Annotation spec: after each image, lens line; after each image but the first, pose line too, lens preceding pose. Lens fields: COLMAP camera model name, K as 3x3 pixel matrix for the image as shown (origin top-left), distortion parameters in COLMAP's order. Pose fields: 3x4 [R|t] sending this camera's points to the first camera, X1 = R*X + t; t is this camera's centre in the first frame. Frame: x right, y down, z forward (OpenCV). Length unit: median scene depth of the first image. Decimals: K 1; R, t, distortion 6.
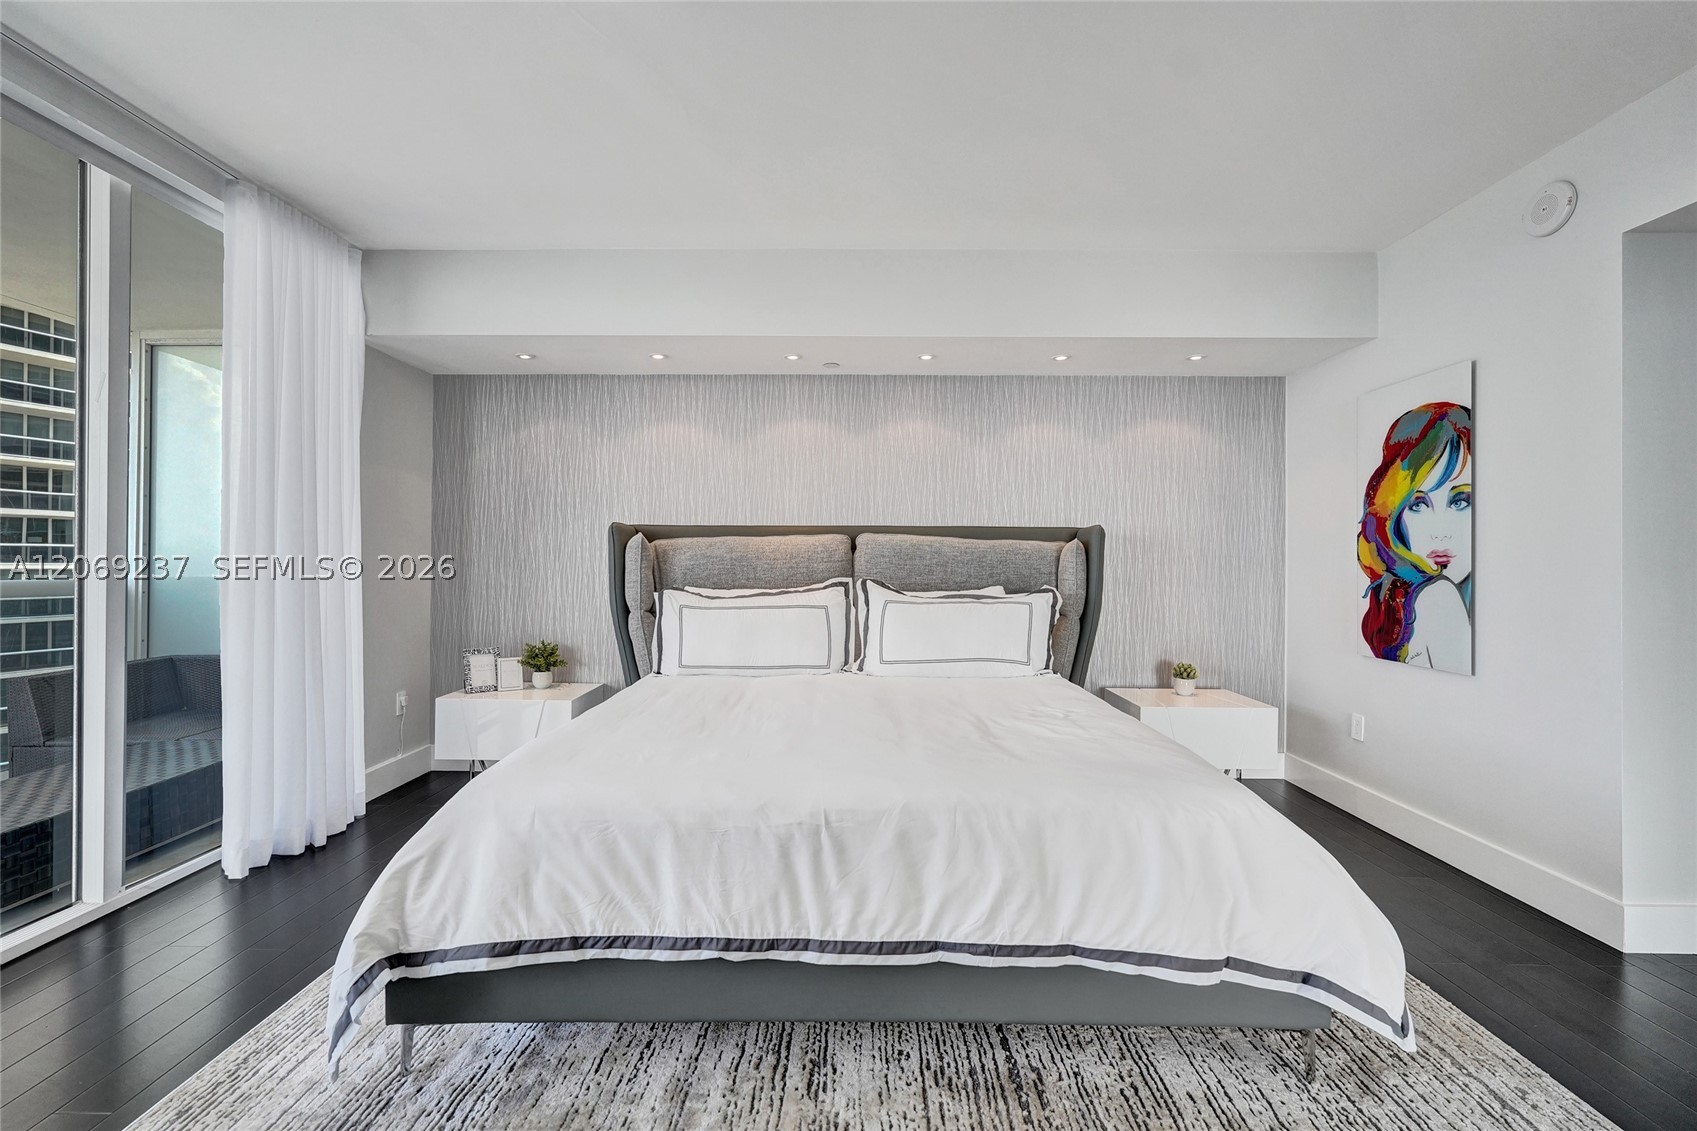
lens RADIAL K [[690.9, 0, 847.9], [0, 690.9, 567.0], [0, 0, 1]] dist [-0.008922, 0.001101]
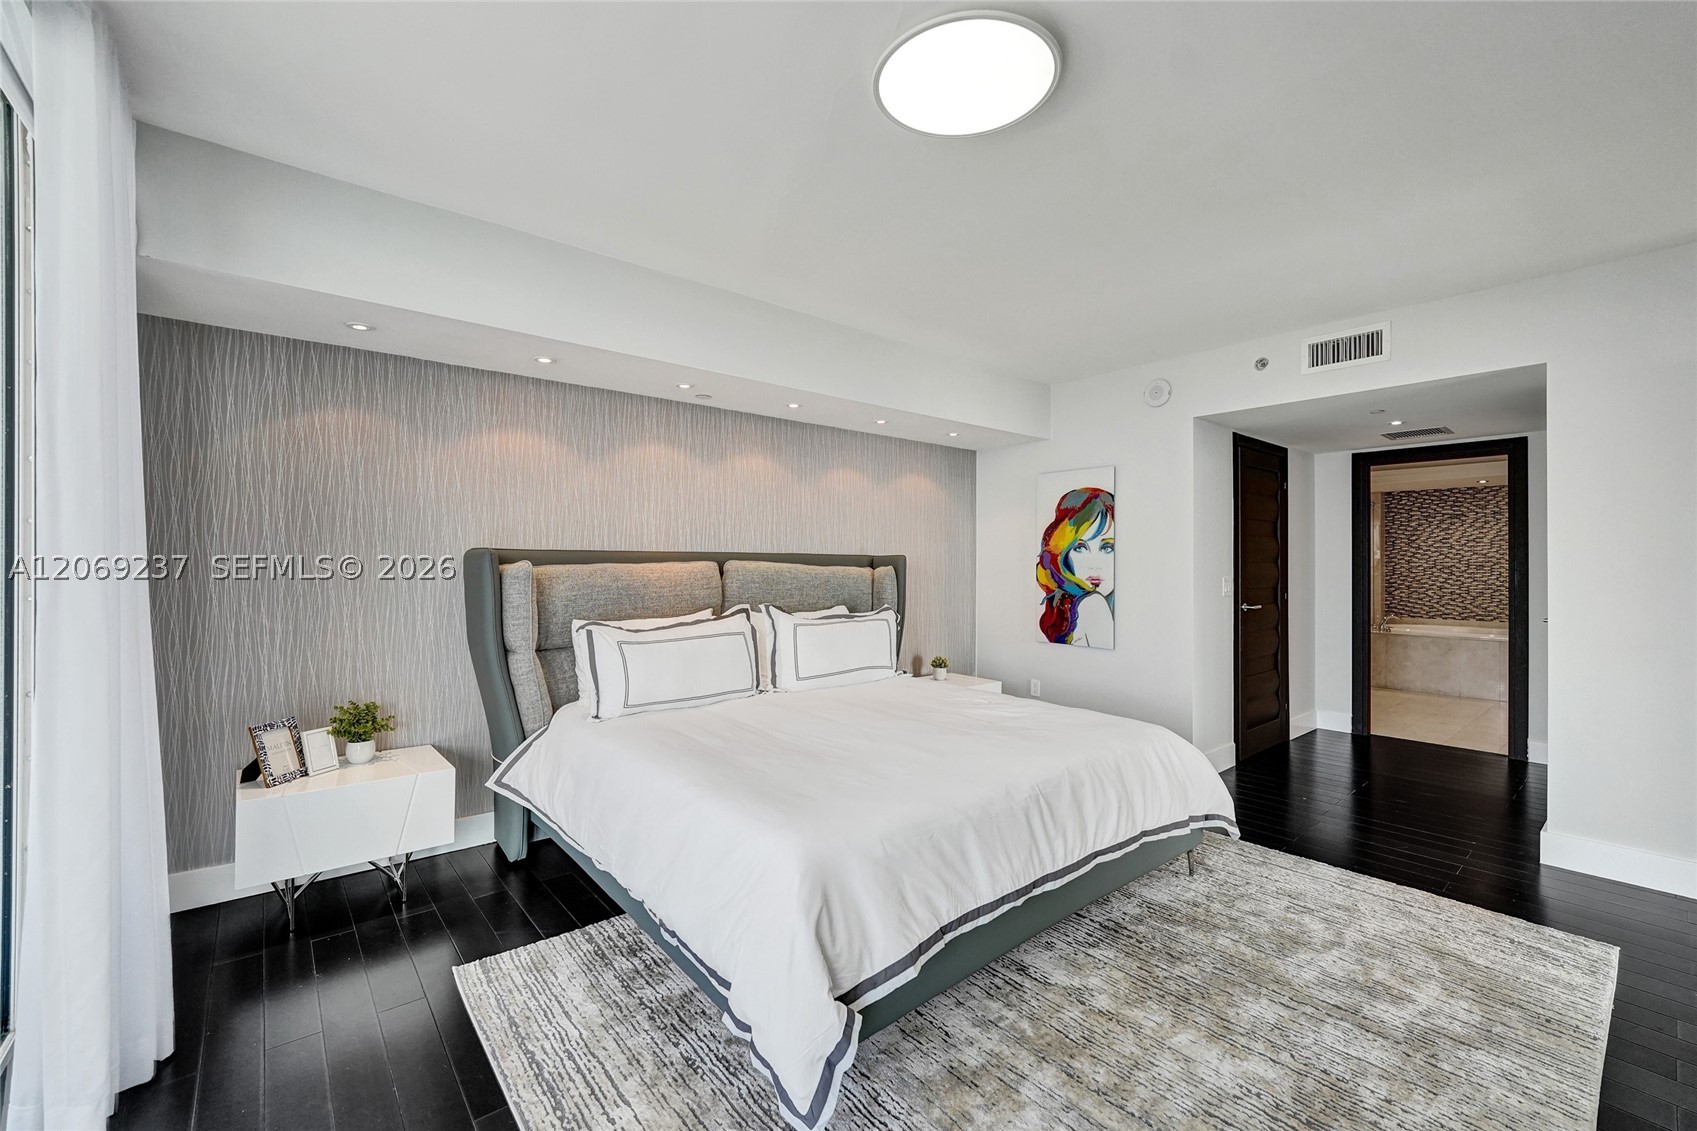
lens RADIAL K [[661.5, 0, 894.2], [0, 661.5, 575.3], [0, 0, 1]] dist [-0.008881, 0.000031]
pose [[0.764927, -0.008335, 0.644063, -0.504277], [0.004555, 0.999961, 0.007531, -0.037135], [-0.644101, -0.002827, 0.764935, 0.072689]]
